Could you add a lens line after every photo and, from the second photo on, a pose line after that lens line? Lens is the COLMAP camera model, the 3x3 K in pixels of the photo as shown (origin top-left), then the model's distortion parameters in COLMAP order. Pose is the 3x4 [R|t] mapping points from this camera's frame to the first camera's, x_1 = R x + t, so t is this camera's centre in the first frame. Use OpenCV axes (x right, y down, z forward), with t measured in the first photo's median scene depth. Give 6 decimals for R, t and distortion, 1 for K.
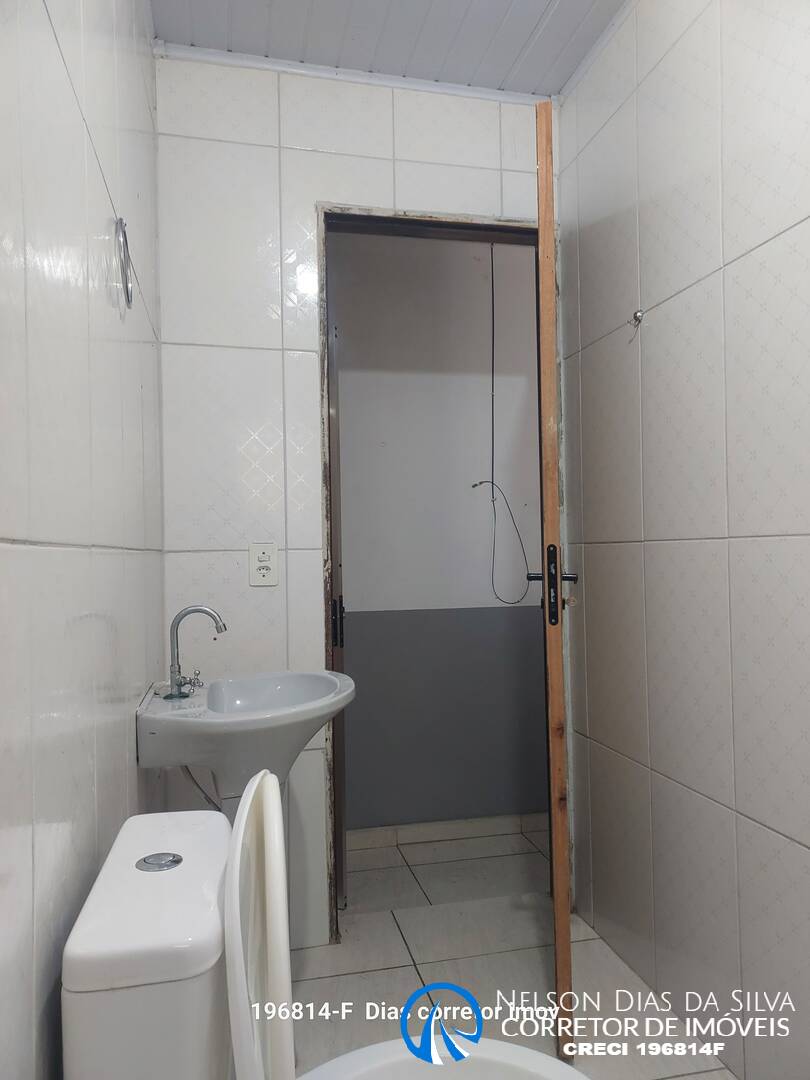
lens RADIAL K [[746.1, 0, 406.1], [0, 746.1, 542.7], [0, 0, 1]] dist [0.019214, -0.003749]
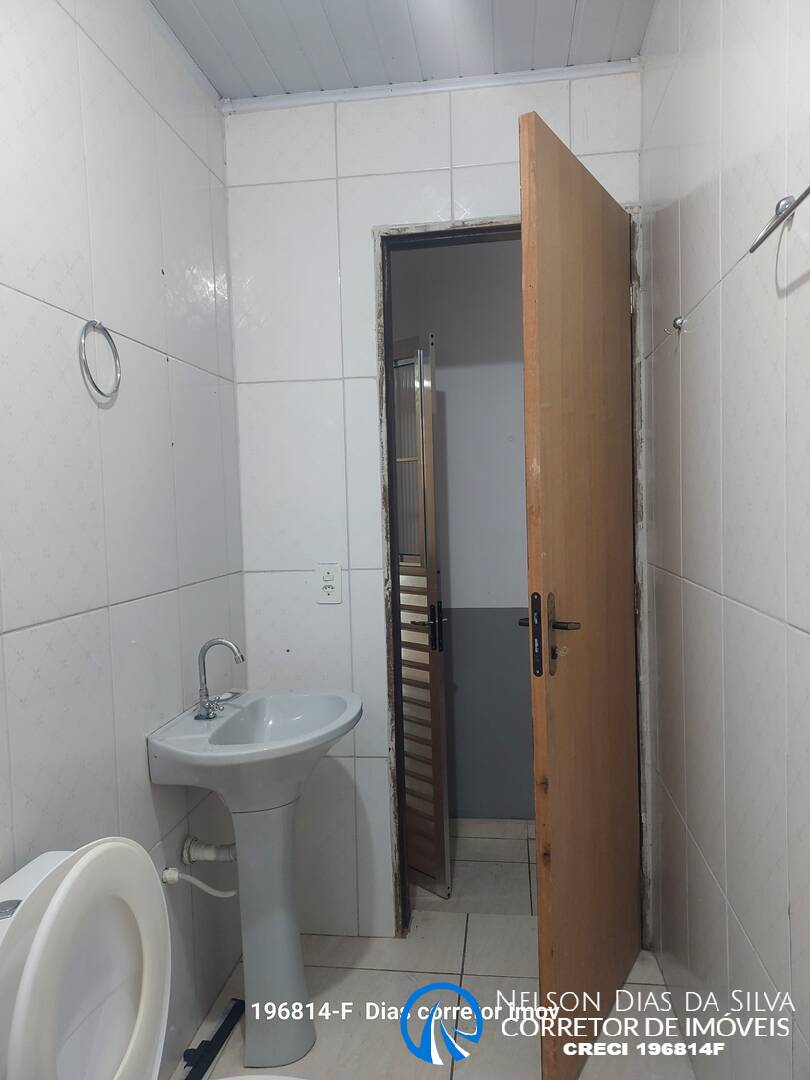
lens RADIAL K [[746.1, 0, 409.9], [0, 746.1, 540.5], [0, 0, 1]] dist [0.019214, -0.003749]
pose [[0.937318, 0.004280, -0.348449, 0.285521], [0.019278, 0.997757, 0.064112, -0.097368], [0.347942, -0.066810, 0.935133, 0.043092]]
